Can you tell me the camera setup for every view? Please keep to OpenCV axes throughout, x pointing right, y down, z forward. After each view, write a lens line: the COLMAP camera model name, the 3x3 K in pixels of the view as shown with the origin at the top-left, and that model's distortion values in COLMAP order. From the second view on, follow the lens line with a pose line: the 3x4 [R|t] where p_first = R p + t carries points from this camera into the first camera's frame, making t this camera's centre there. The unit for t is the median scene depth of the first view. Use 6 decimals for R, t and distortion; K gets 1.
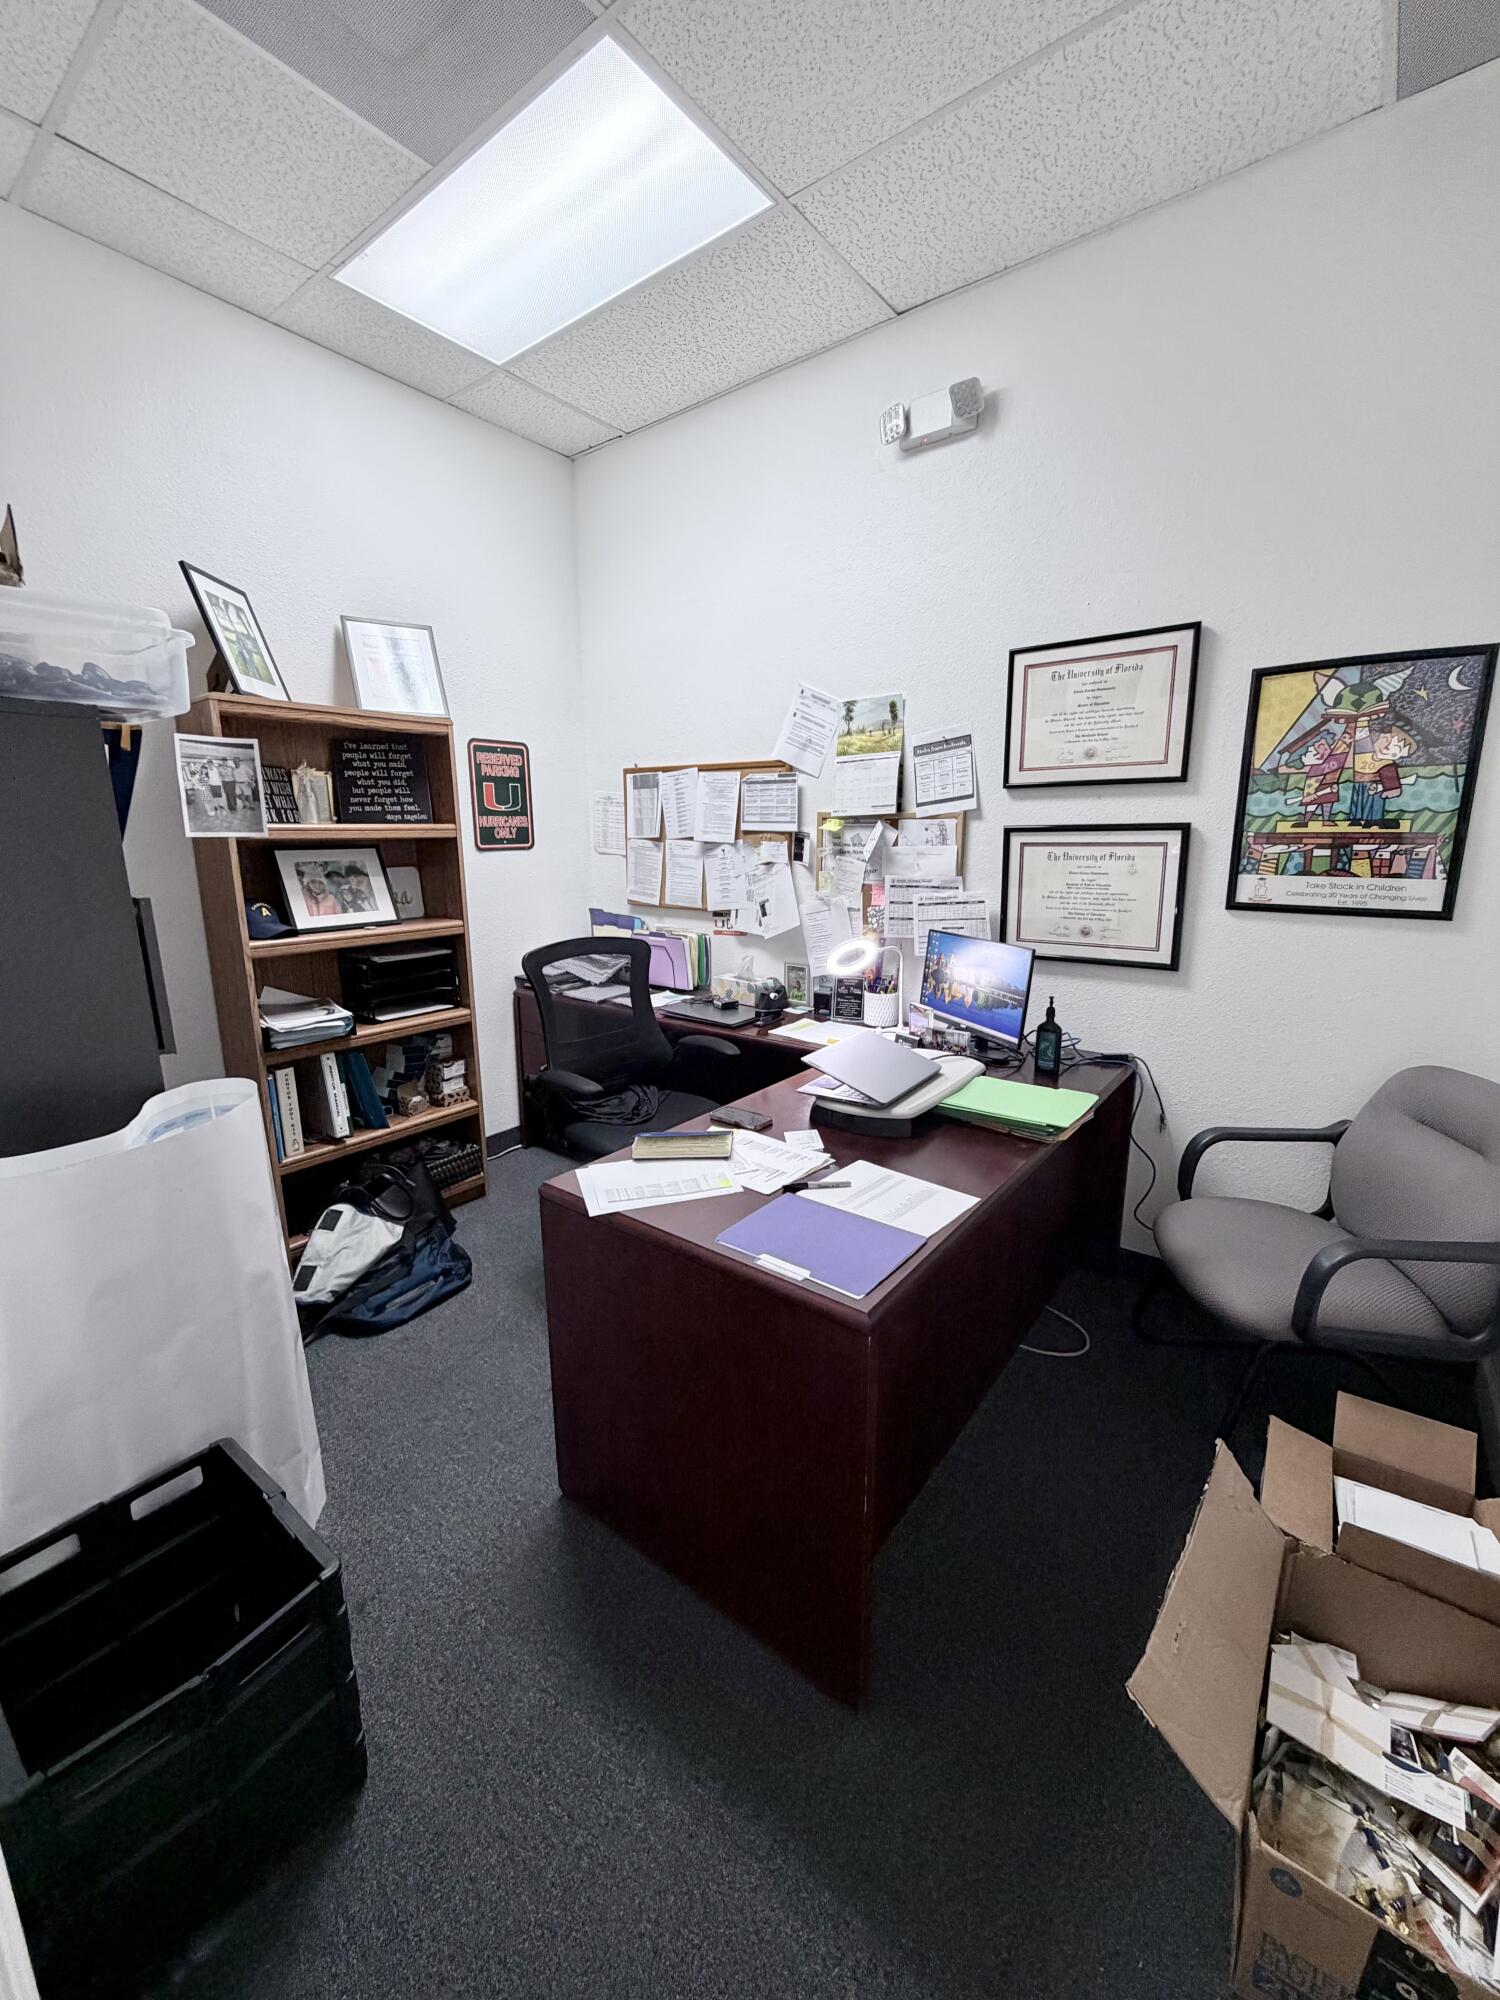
lens RADIAL K [[797.6, 0, 750.0], [0, 797.6, 1000.0], [0, 0, 1]] dist [0.001673, 0.000379]
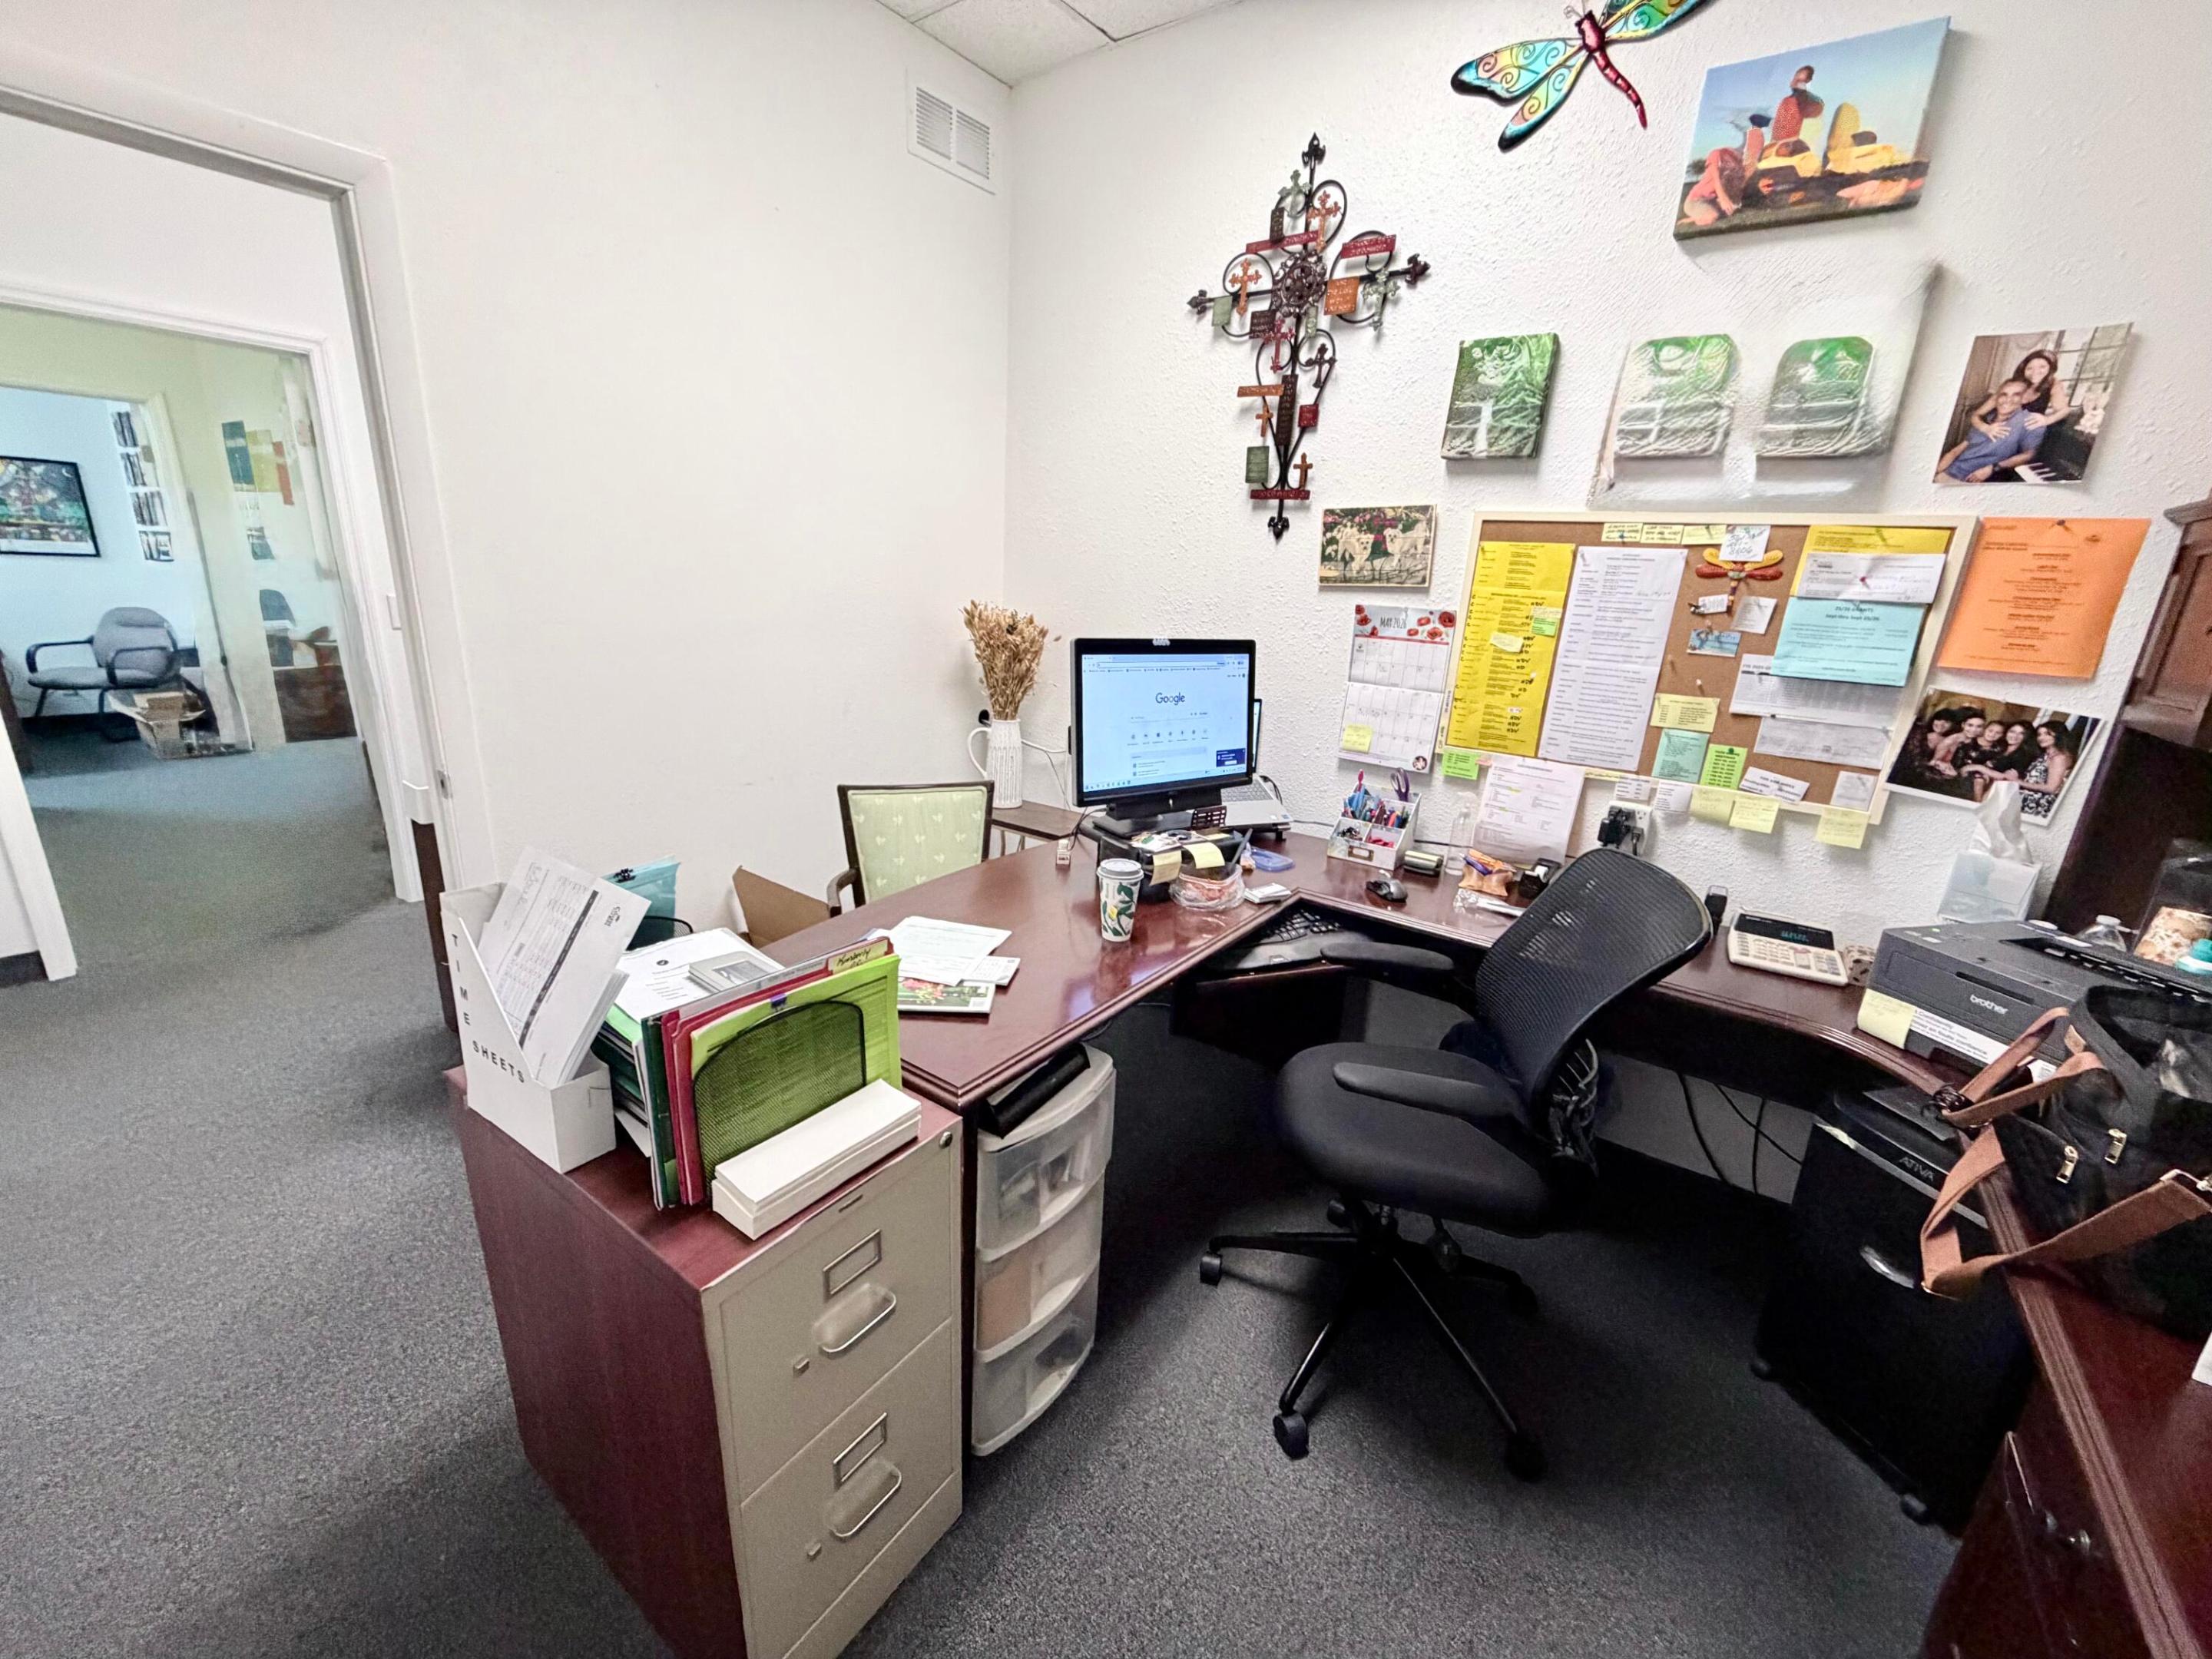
lens RADIAL K [[882.1, 0, 1101.2], [0, 882.1, 825.5], [0, 0, 1]] dist [0.001673, 0.000379]
pose [[-0.032144, -0.271429, 0.961922, -2.395312], [0.159999, 0.948610, 0.273019, 0.487604], [-0.986594, 0.162682, 0.012936, -2.281004]]
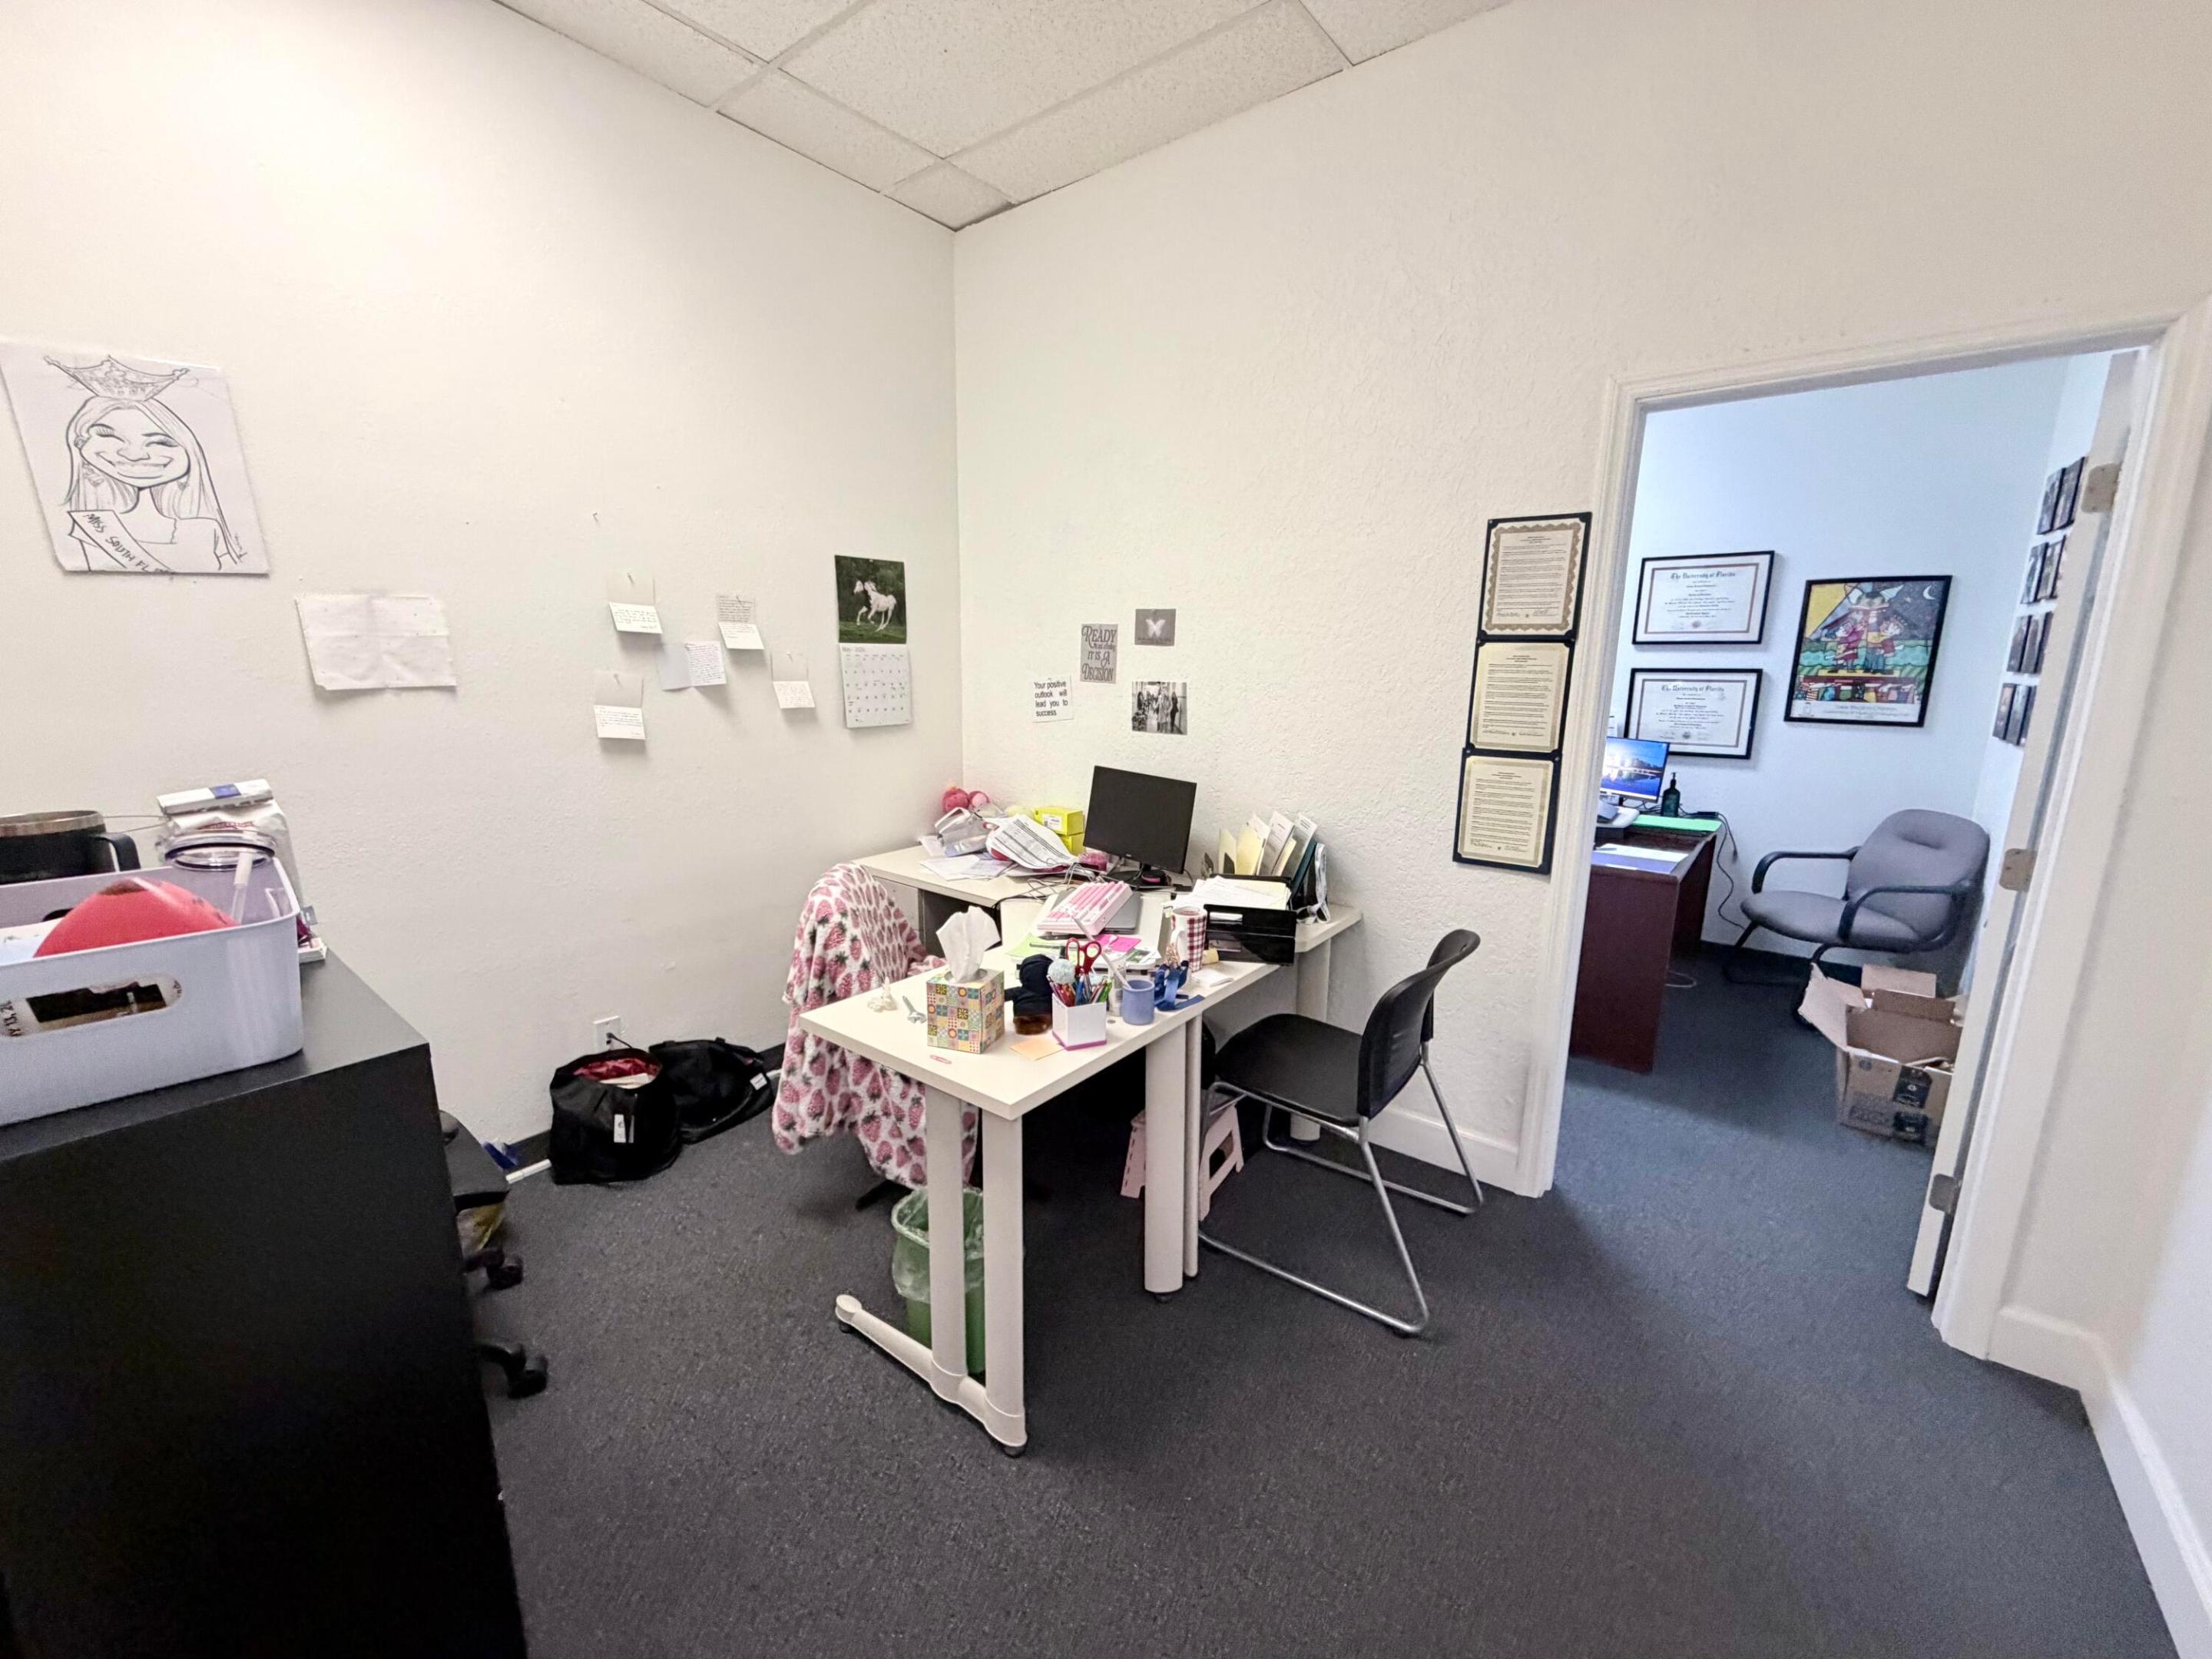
lens RADIAL K [[868.9, 0, 1114.6], [0, 868.9, 837.5], [0, 0, 1]] dist [0.000407, 0.000071]
pose [[0.999699, 0.023755, -0.006120, -0.805651], [-0.023833, 0.999631, -0.013057, 0.191385], [0.005808, 0.013199, 0.999896, -0.840370]]
